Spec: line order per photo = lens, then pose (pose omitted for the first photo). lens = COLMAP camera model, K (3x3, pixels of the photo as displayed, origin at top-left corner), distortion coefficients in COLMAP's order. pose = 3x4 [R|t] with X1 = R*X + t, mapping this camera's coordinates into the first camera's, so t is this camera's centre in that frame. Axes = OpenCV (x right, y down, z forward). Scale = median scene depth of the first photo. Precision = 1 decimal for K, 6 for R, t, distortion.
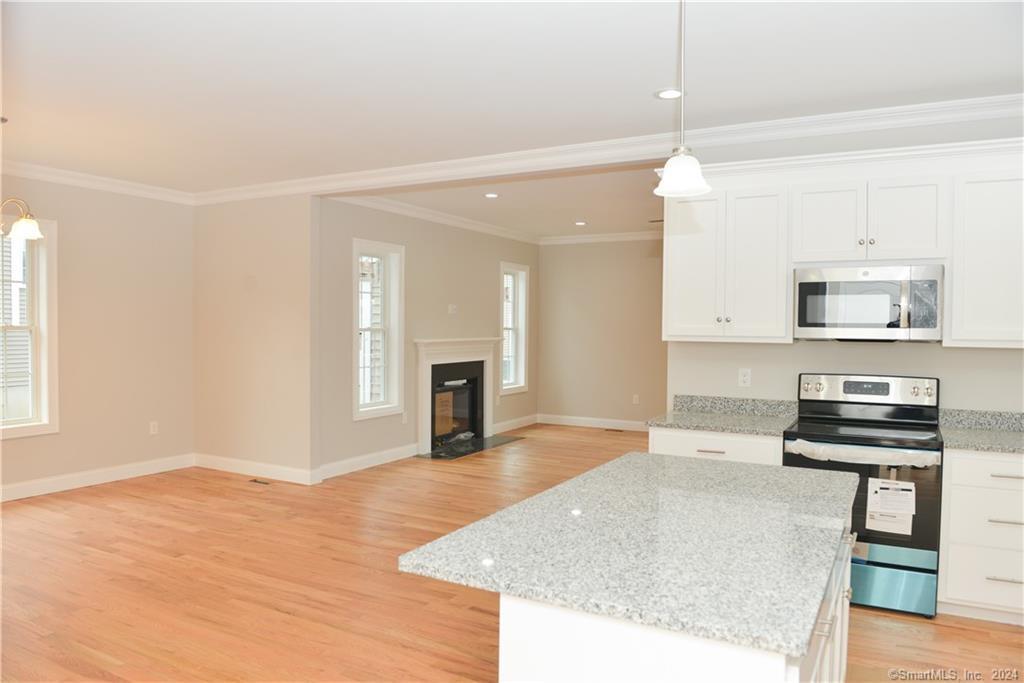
lens RADIAL K [[702.5, 0, 529.6], [0, 702.5, 349.3], [0, 0, 1]] dist [-0.048577, -0.004682]
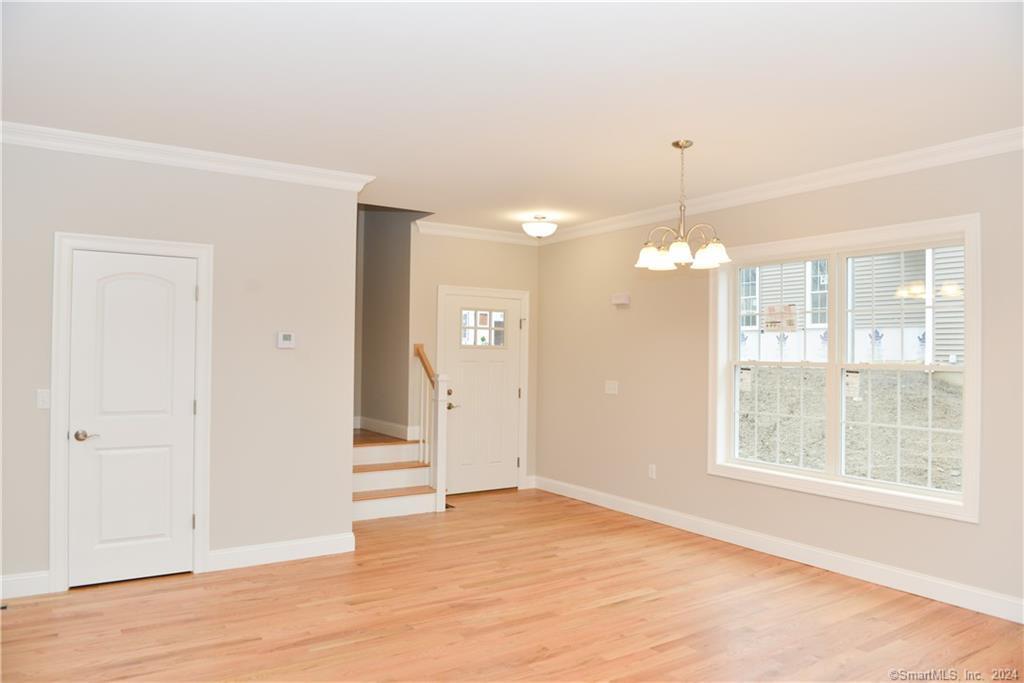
lens RADIAL K [[702.5, 0, 502.8], [0, 702.5, 340.9], [0, 0, 1]] dist [-0.048577, -0.004682]
pose [[-0.484061, -0.032072, -0.874446, 0.171238], [-0.047860, 0.998803, -0.010140, -0.036718], [0.873724, 0.036942, -0.485016, 1.155057]]
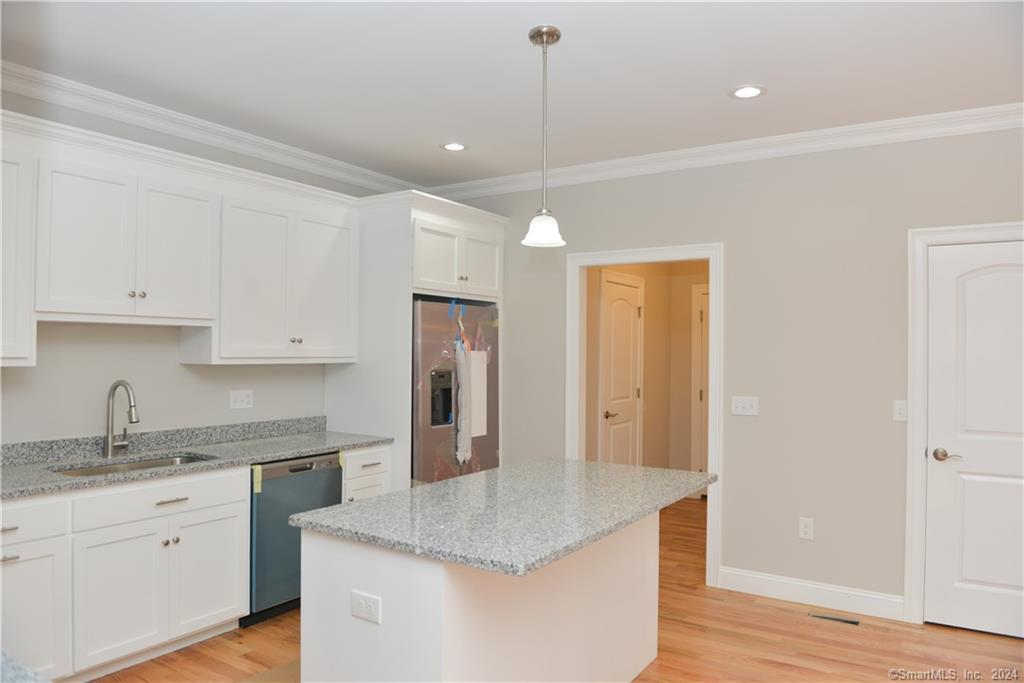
lens RADIAL K [[702.5, 0, 513.1], [0, 702.5, 342.5], [0, 0, 1]] dist [-0.048577, -0.004682]
pose [[-0.995983, -0.019732, 0.087346, 0.071970], [-0.017582, 0.999525, 0.025315, -0.036821], [-0.087804, 0.023678, -0.995856, 1.073306]]
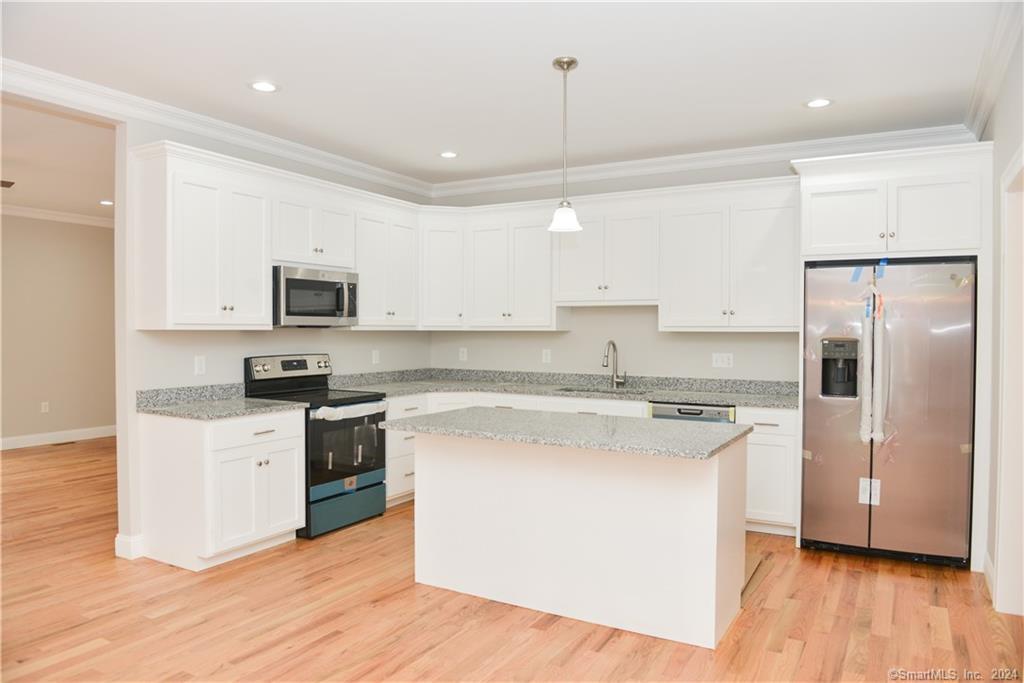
lens RADIAL K [[702.5, 0, 502.9], [0, 702.5, 339.5], [0, 0, 1]] dist [-0.048577, -0.004682]
pose [[0.038430, -0.025161, 0.998944, -0.672779], [0.032838, 0.999175, 0.023904, -0.007071], [-0.998722, 0.031884, 0.039225, 0.510532]]
